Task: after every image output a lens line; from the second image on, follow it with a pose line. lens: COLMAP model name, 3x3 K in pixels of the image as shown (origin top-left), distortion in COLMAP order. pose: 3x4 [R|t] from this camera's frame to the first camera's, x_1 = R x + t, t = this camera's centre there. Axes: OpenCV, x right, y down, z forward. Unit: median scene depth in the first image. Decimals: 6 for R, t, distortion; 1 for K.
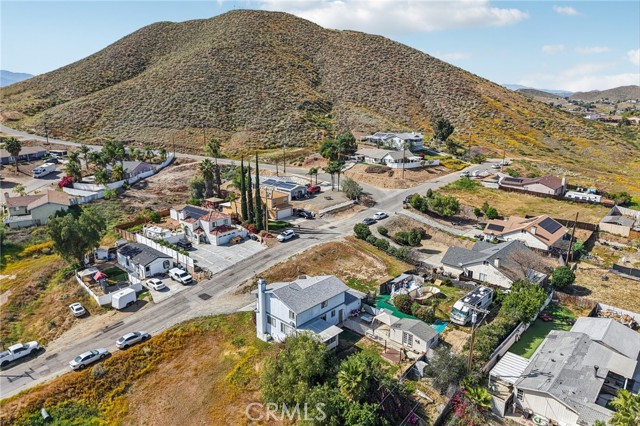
lens RADIAL K [[429.7, 0, 322.0], [0, 429.7, 215.0], [0, 0, 1]] dist [0.037215, -0.042977]
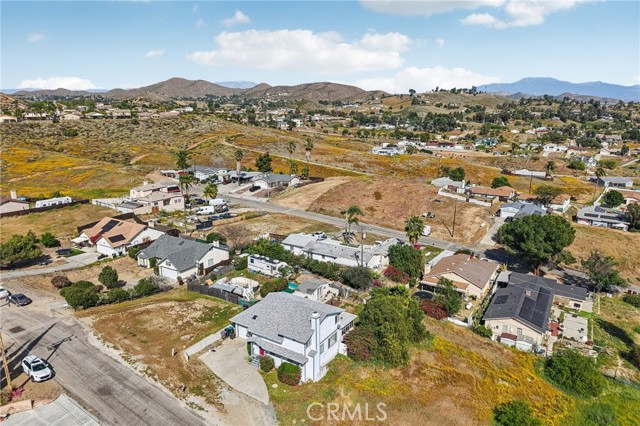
lens RADIAL K [[429.7, 0, 322.0], [0, 429.7, 215.0], [0, 0, 1]] dist [0.037215, -0.042977]
pose [[-0.186148, -0.247775, 0.950766, -0.750789], [0.261749, 0.920203, 0.291057, -0.230761], [-0.947014, 0.303042, -0.106439, 0.829152]]
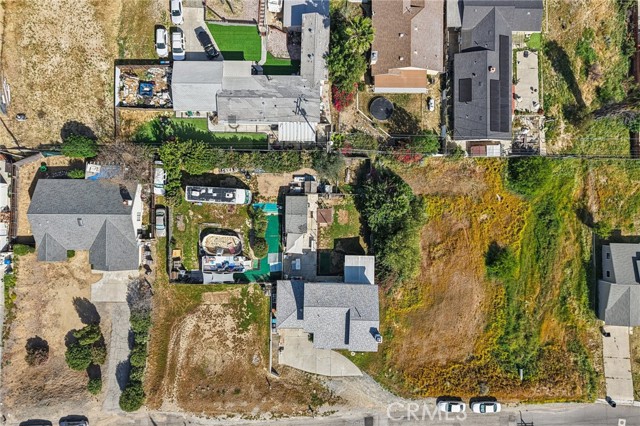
lens RADIAL K [[429.7, 0, 322.0], [0, 429.7, 215.0], [0, 0, 1]] dist [0.037215, -0.042977]
pose [[-0.672604, -0.739885, -0.013209, 0.142637], [0.171068, -0.172829, 0.969982, -0.648414], [-0.719958, 0.650155, 0.242816, 0.540434]]
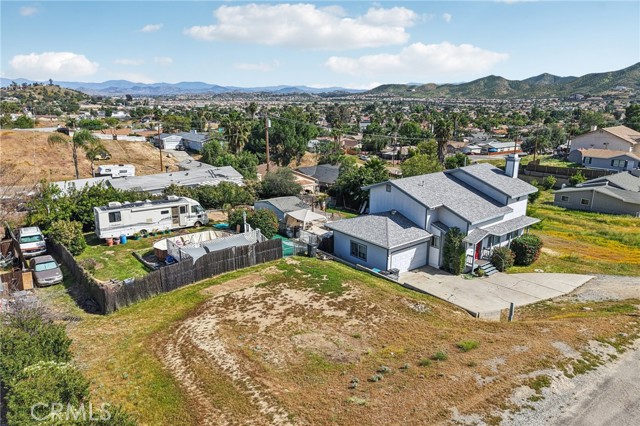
lens RADIAL K [[429.7, 0, 322.0], [0, 429.7, 215.0], [0, 0, 1]] dist [0.037215, -0.042977]
pose [[-0.990219, -0.038868, 0.133996, 0.032203], [0.035662, 0.857996, 0.512417, -0.079969], [-0.134885, 0.512184, -0.848218, 1.297725]]
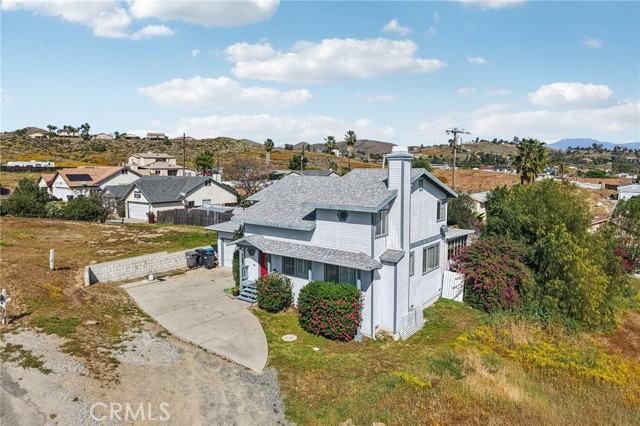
lens RADIAL K [[426.3, 0, 321.3], [0, 426.3, 213.6], [0, 0, 1]] dist [0.032365, -0.035737]
pose [[-0.099688, -0.117959, 0.988002, -0.377439], [0.266466, 0.953515, 0.140728, 0.110688], [-0.958675, 0.277298, -0.063622, 0.889092]]
